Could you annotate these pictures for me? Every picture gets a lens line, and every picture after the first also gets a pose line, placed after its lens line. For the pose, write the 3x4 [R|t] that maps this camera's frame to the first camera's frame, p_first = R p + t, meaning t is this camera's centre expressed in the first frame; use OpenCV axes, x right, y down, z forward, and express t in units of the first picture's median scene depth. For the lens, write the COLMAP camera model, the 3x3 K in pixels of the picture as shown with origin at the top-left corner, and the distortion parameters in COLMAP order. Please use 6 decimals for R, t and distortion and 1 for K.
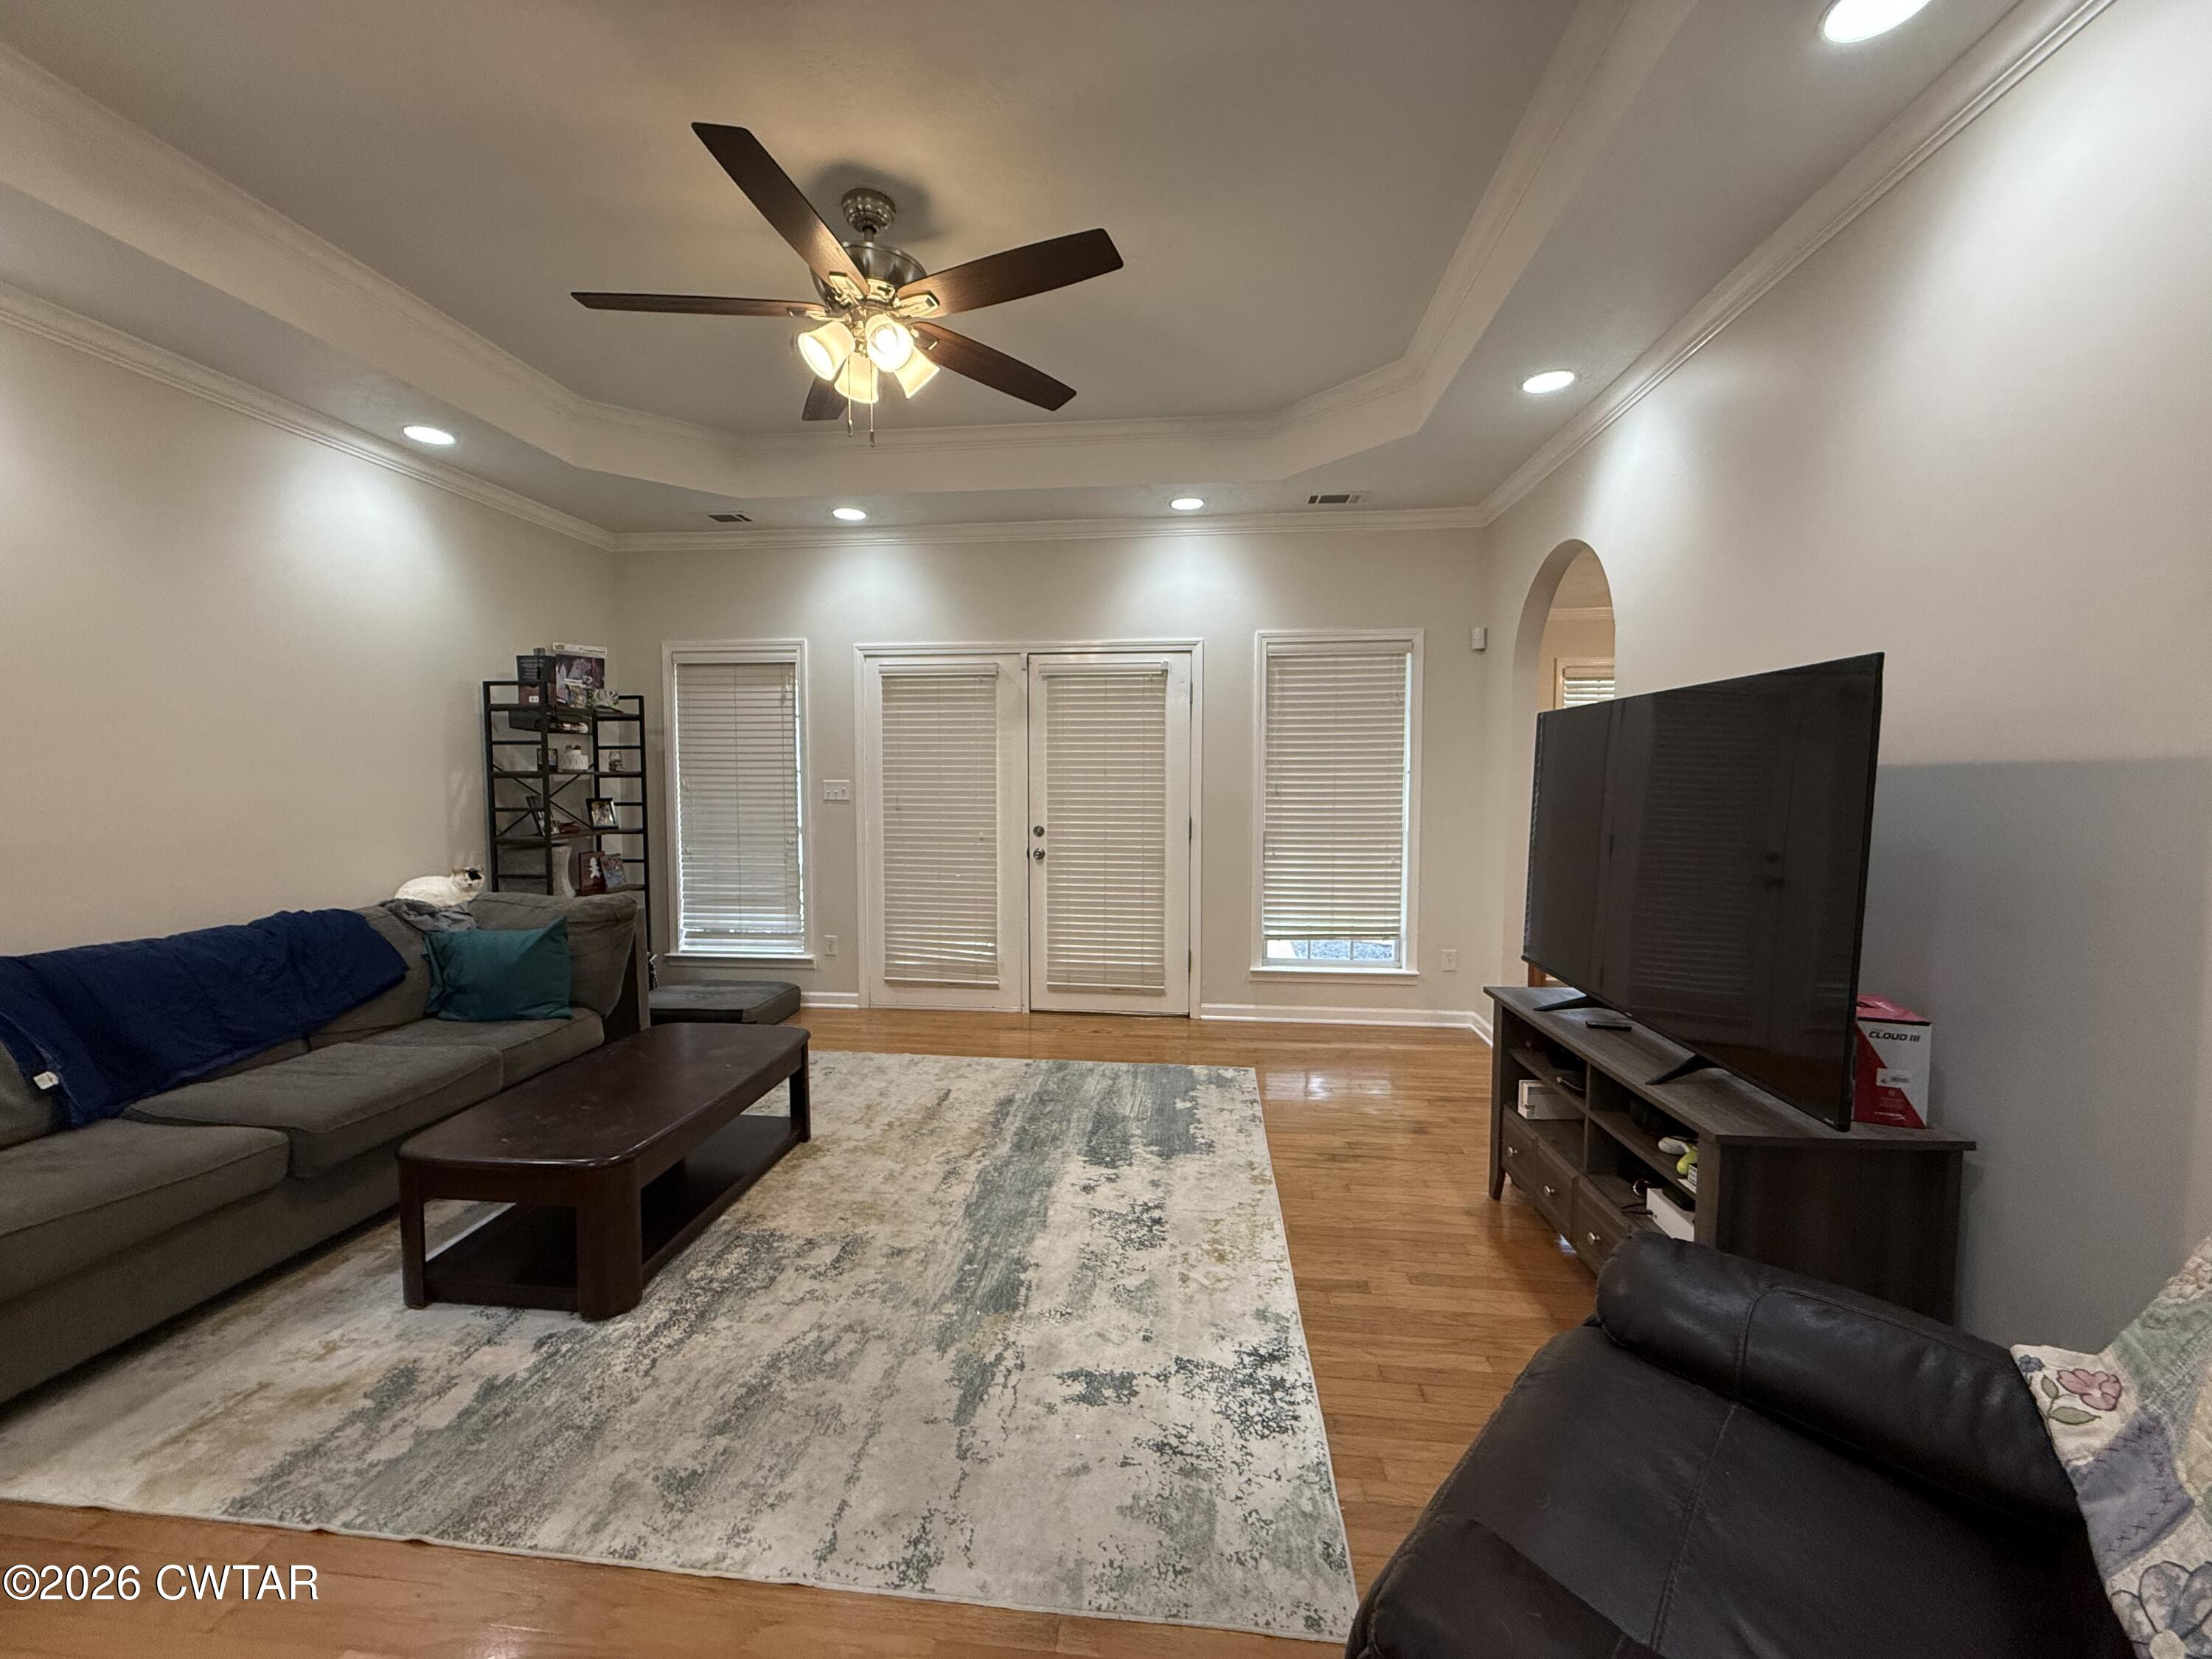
lens RADIAL K [[880.5, 0, 1102.7], [0, 880.5, 833.2], [0, 0, 1]] dist [-0.001135, 0.000581]
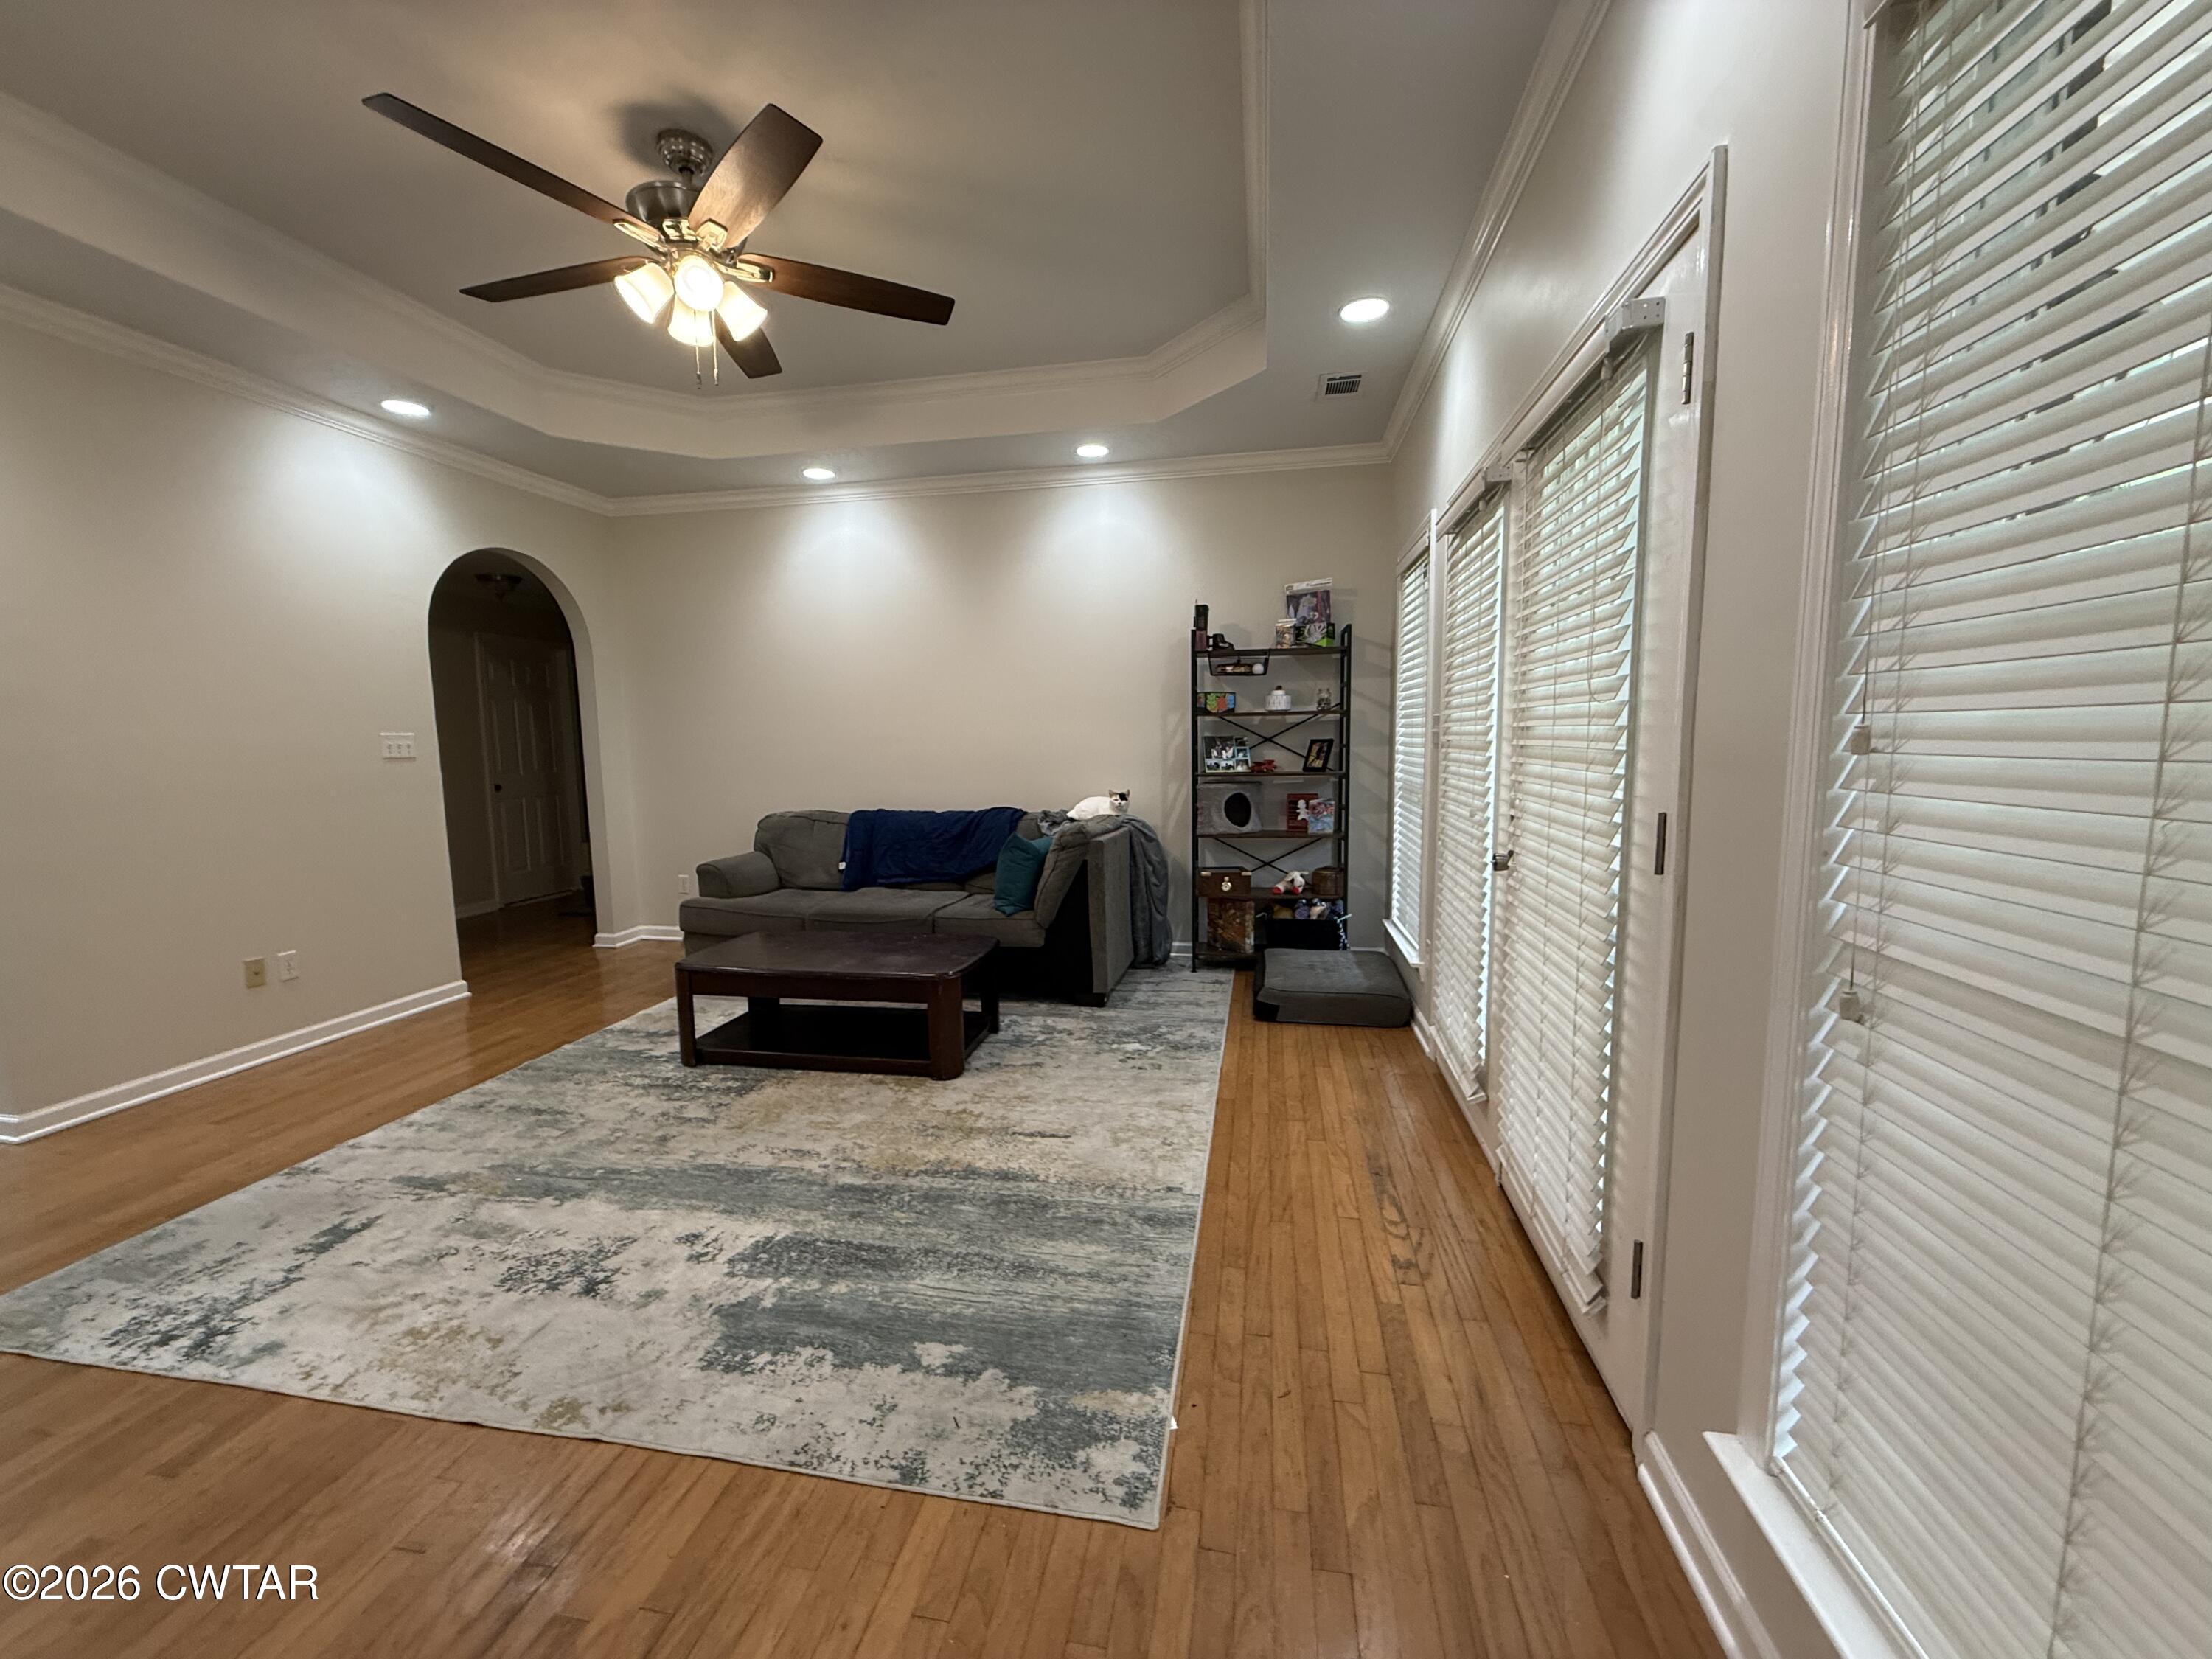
lens RADIAL K [[880.5, 0, 1104.0], [0, 880.5, 833.0], [0, 0, 1]] dist [-0.001135, 0.000581]
pose [[-0.080351, 0.110498, -0.990623, 0.689568], [-0.047191, 0.992300, 0.114513, -0.060755], [0.995649, 0.055950, -0.074518, 1.404169]]
